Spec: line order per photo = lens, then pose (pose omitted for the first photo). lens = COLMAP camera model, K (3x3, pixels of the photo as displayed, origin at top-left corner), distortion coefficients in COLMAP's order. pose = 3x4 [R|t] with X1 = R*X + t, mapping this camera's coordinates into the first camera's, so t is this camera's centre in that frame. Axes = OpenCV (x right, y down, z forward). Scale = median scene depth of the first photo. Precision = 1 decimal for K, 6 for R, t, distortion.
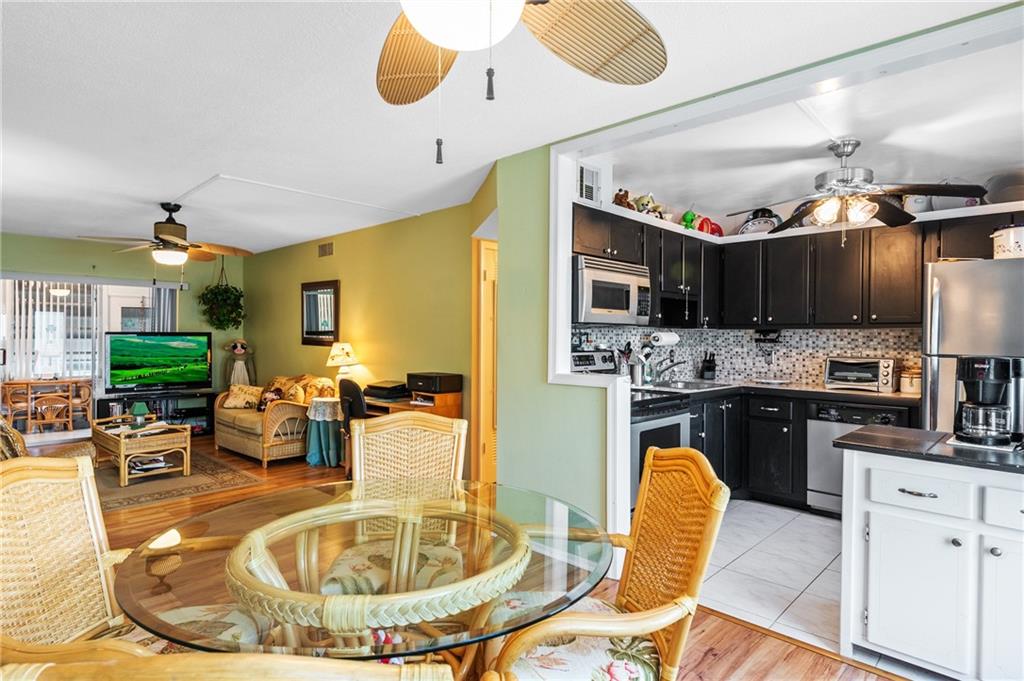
lens RADIAL K [[560.6, 0, 513.3], [0, 560.6, 338.4], [0, 0, 1]] dist [0.032536, -0.021549]
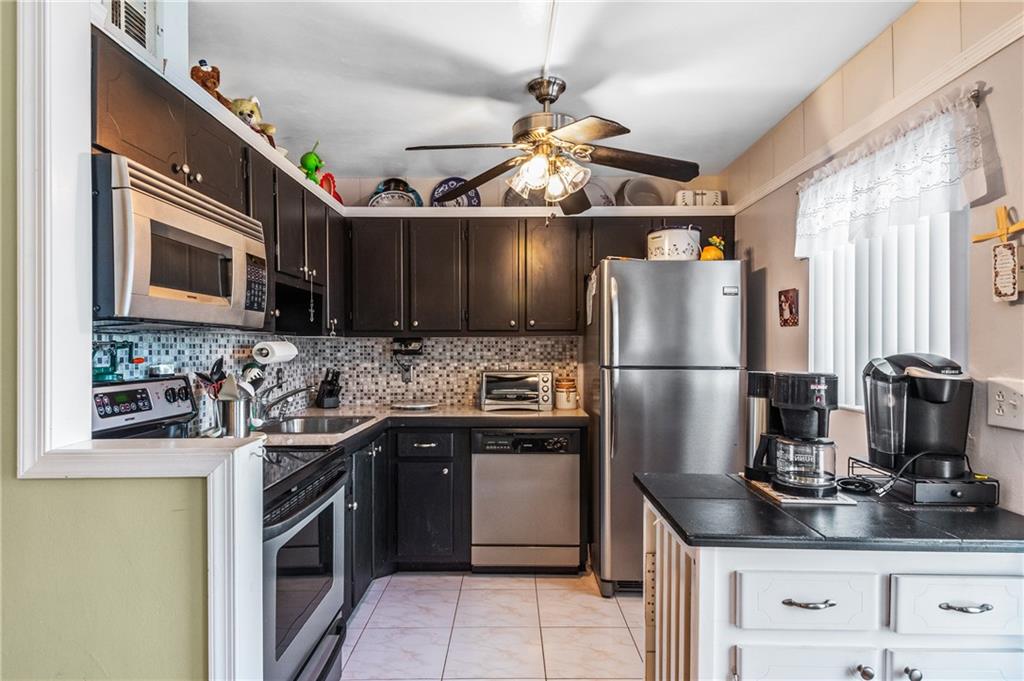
lens RADIAL K [[560.6, 0, 509.4], [0, 560.6, 349.7], [0, 0, 1]] dist [0.032536, -0.021549]
pose [[0.725429, -0.012492, 0.688184, 0.028498], [0.010823, 0.999919, 0.006741, -0.002999], [-0.688212, 0.002558, 0.725505, 0.355056]]
